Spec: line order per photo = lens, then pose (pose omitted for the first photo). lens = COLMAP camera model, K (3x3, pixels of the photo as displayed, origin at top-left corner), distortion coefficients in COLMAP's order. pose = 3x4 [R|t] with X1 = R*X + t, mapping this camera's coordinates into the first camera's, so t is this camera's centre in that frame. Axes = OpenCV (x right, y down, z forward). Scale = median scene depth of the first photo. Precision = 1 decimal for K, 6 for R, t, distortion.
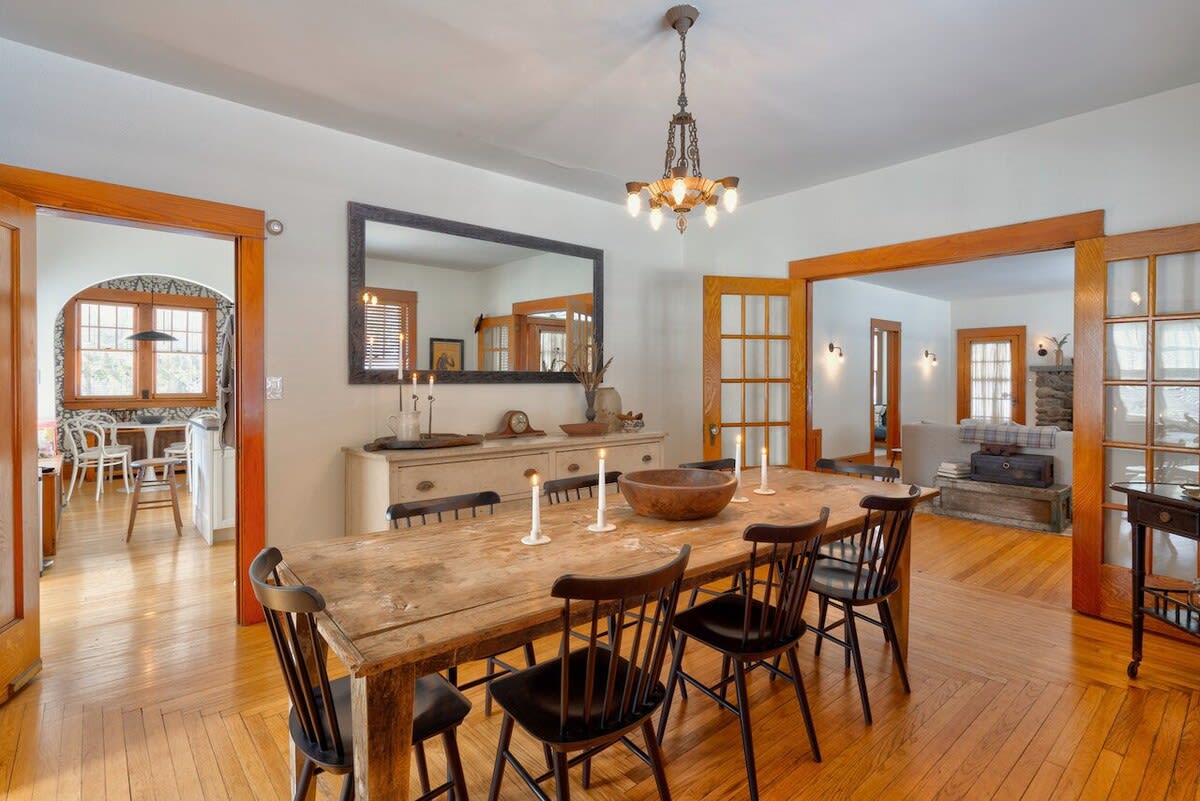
lens RADIAL K [[587.2, 0, 599.5], [0, 587.2, 383.1], [0, 0, 1]] dist [-0.002026, -0.000034]
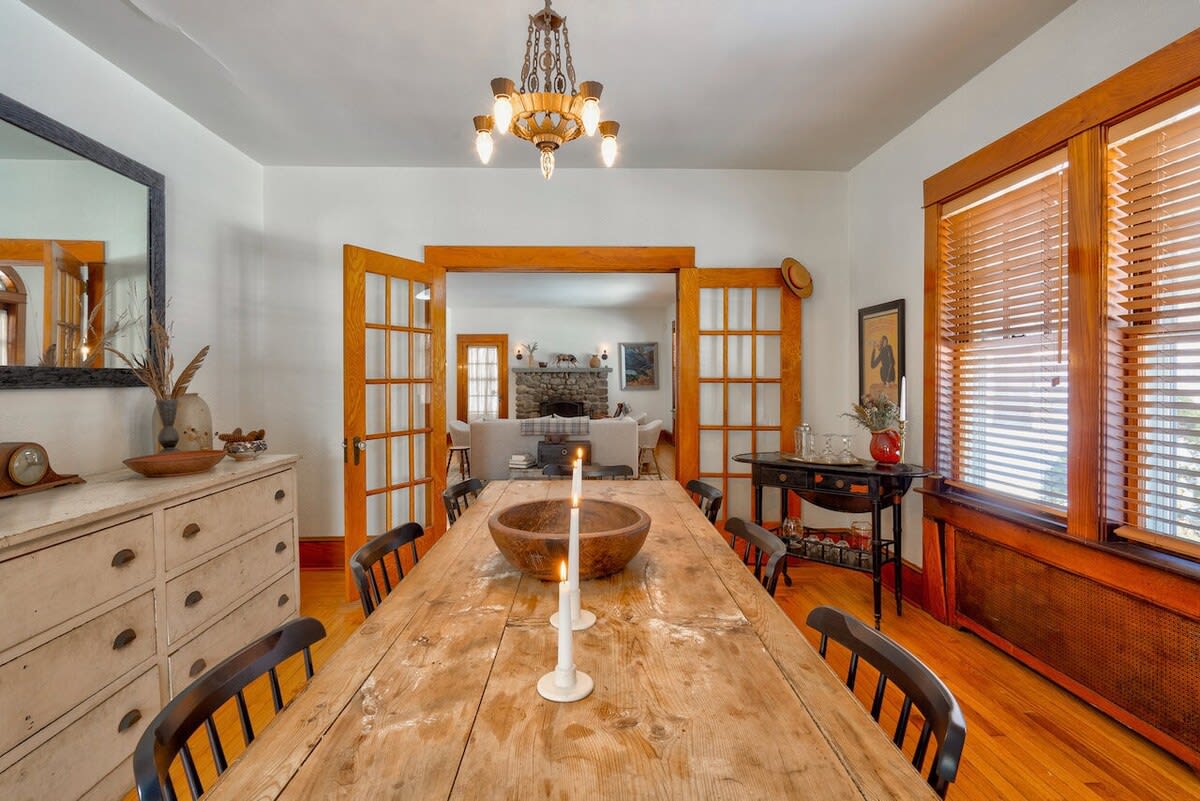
lens RADIAL K [[580.1, 0, 595.9], [0, 580.1, 379.0], [0, 0, 1]] dist [-0.000792, -0.000204]
pose [[0.626276, -0.004078, 0.779591, -0.207417], [0.010191, 0.999944, -0.002956, -0.001861], [-0.779535, 0.009796, 0.626282, 0.273414]]
